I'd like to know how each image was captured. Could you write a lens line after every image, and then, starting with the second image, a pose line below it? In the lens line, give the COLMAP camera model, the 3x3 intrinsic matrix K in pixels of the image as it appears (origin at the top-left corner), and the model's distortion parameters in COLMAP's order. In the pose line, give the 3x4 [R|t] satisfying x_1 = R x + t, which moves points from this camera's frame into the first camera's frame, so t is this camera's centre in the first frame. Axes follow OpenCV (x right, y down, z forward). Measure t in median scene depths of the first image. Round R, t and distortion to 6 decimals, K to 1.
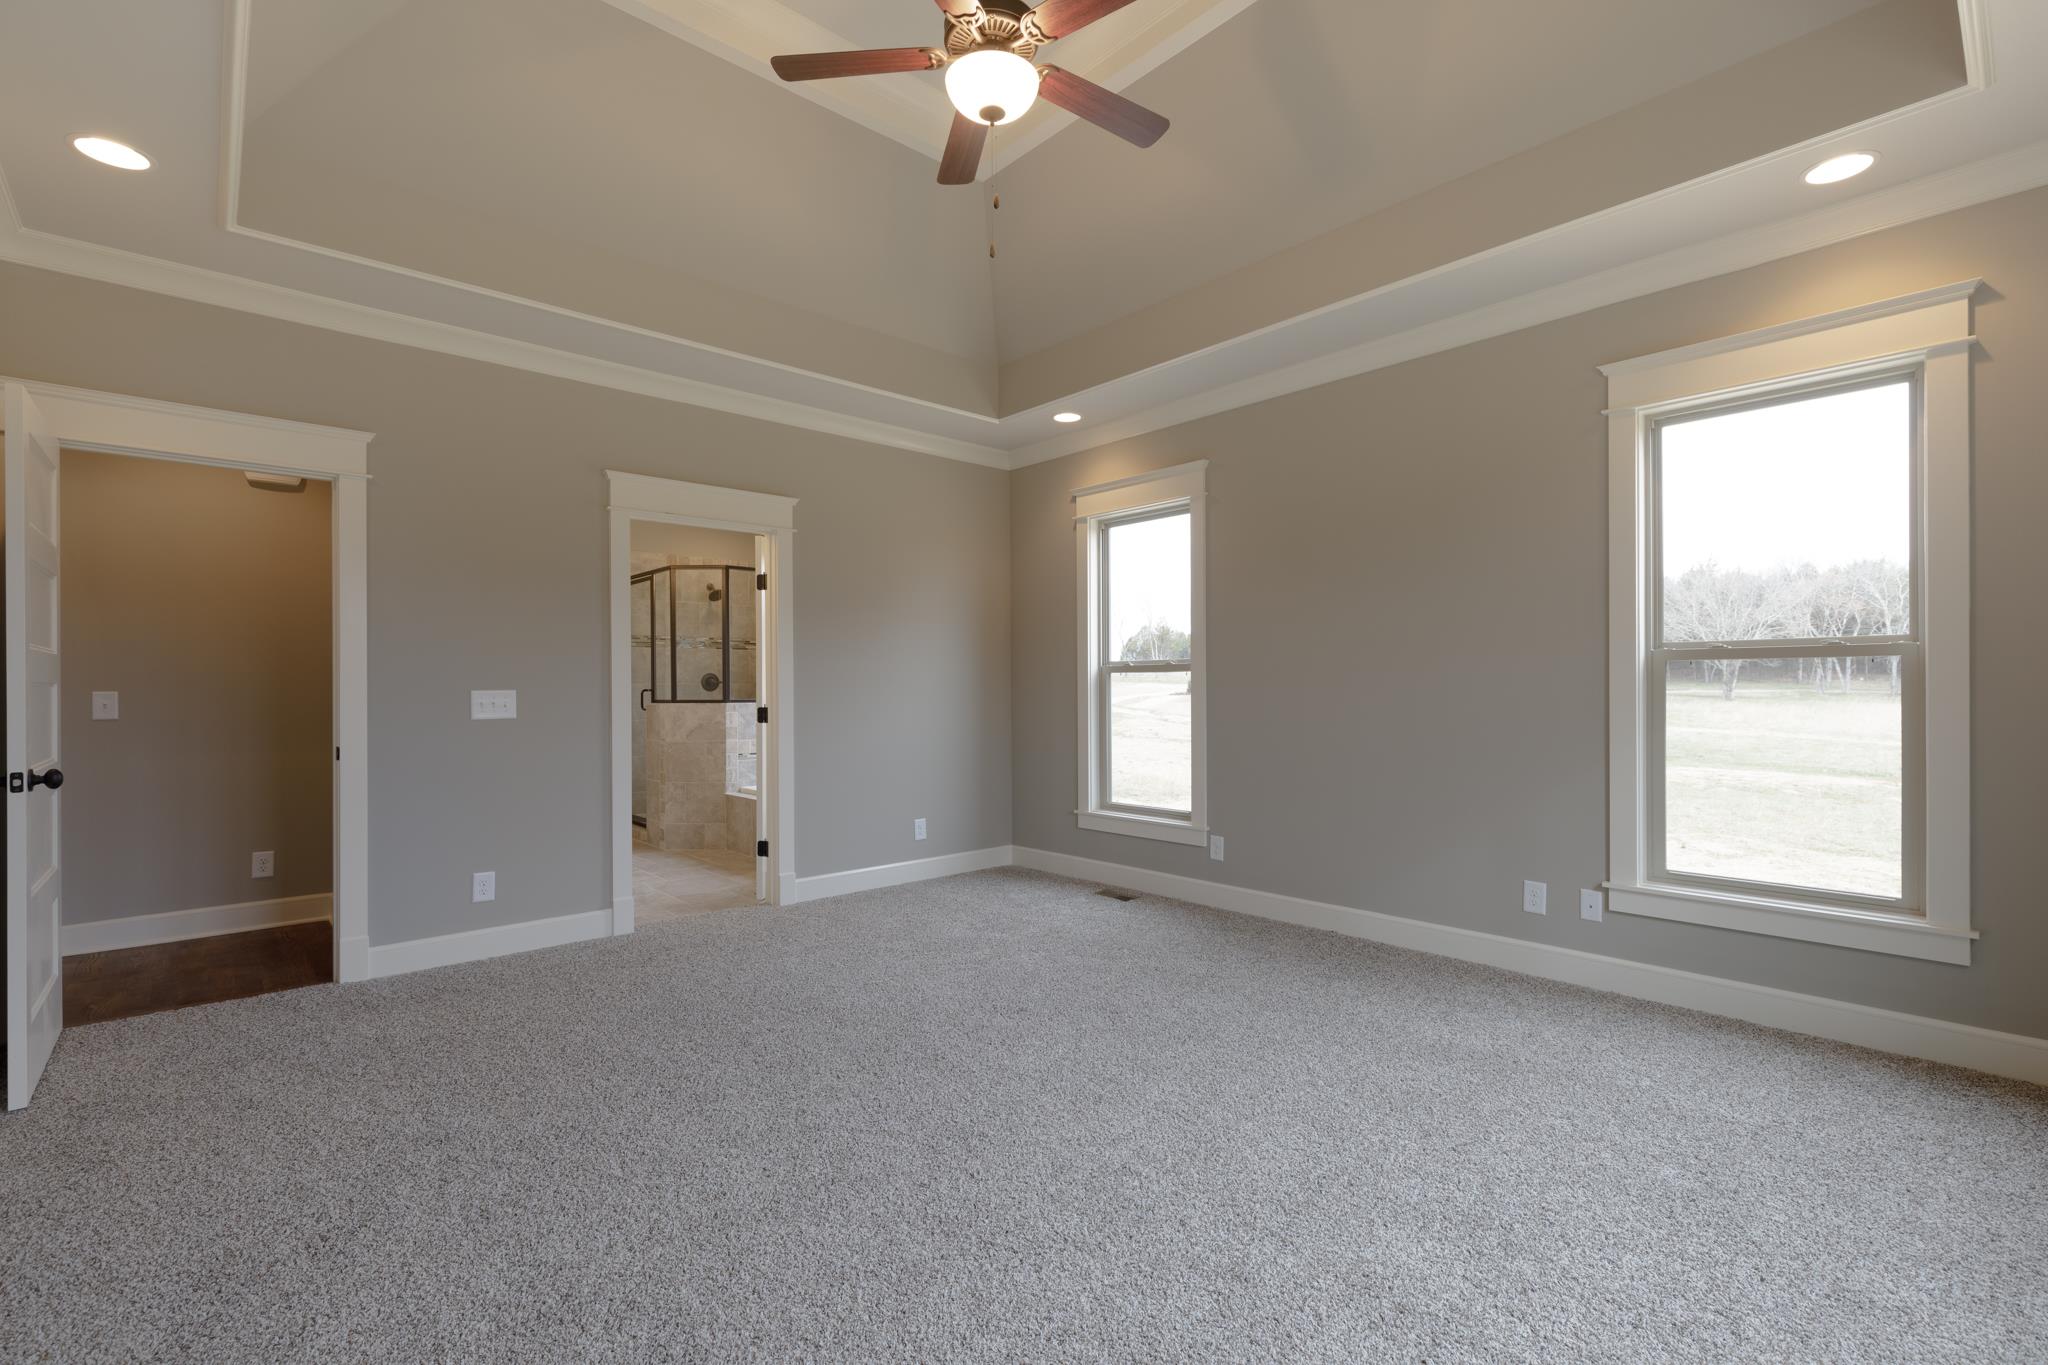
lens RADIAL K [[930.8, 0, 1029.5], [0, 930.8, 683.6], [0, 0, 1]] dist [0.001557, -0.000375]
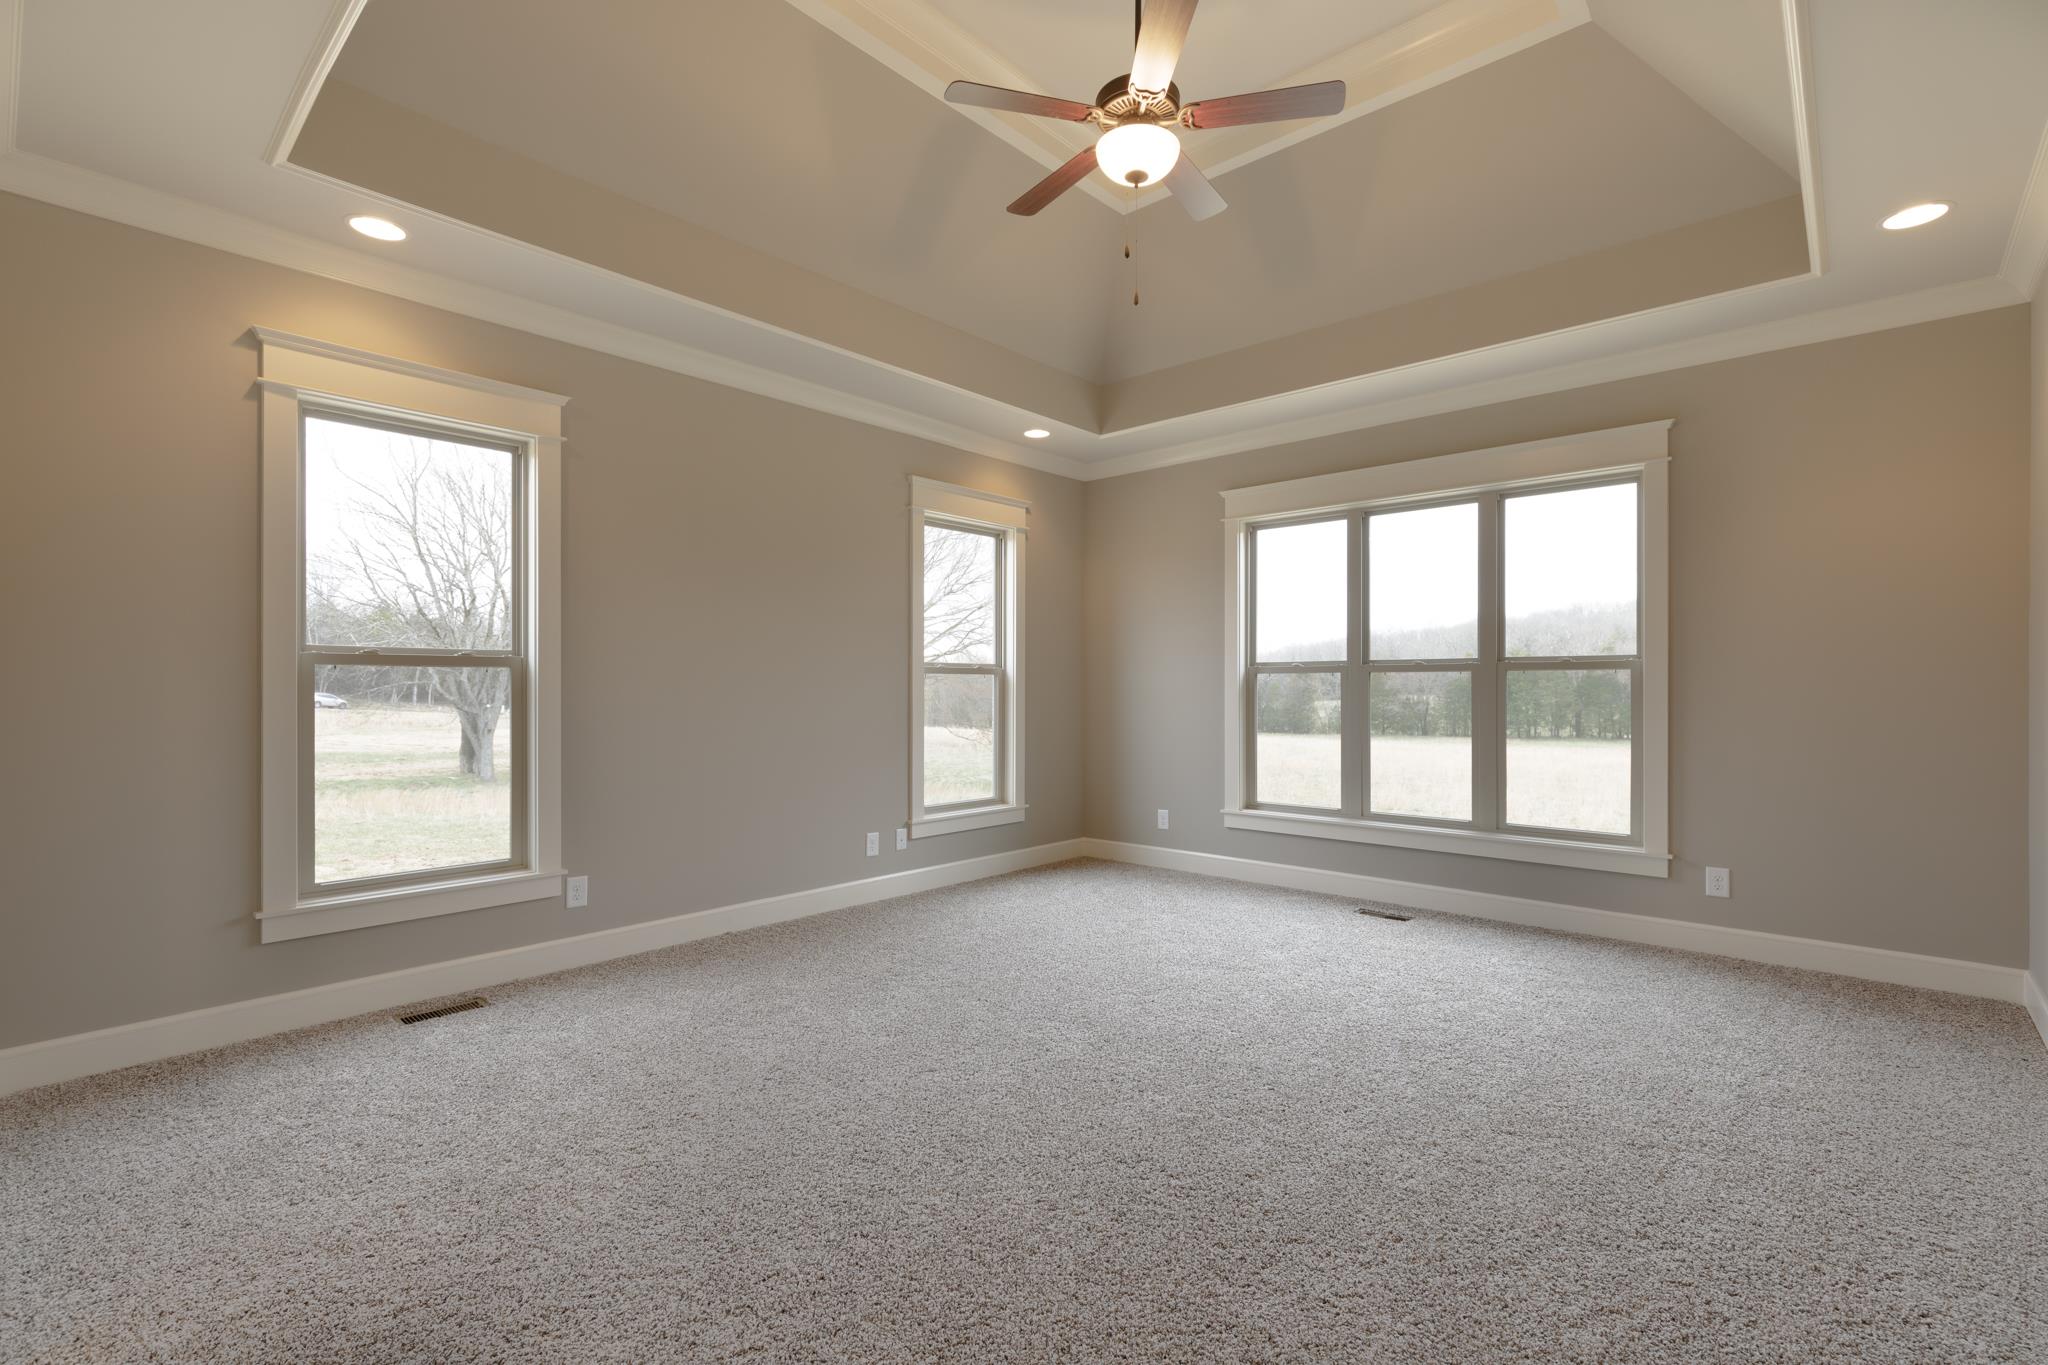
lens RADIAL K [[930.8, 0, 1028.4], [0, 930.8, 678.0], [0, 0, 1]] dist [0.001557, -0.000375]
pose [[-0.125556, 0.016540, 0.991949, -0.631074], [-0.003479, 0.999848, -0.017112, 0.006935], [-0.992080, -0.005600, -0.125480, 0.713393]]
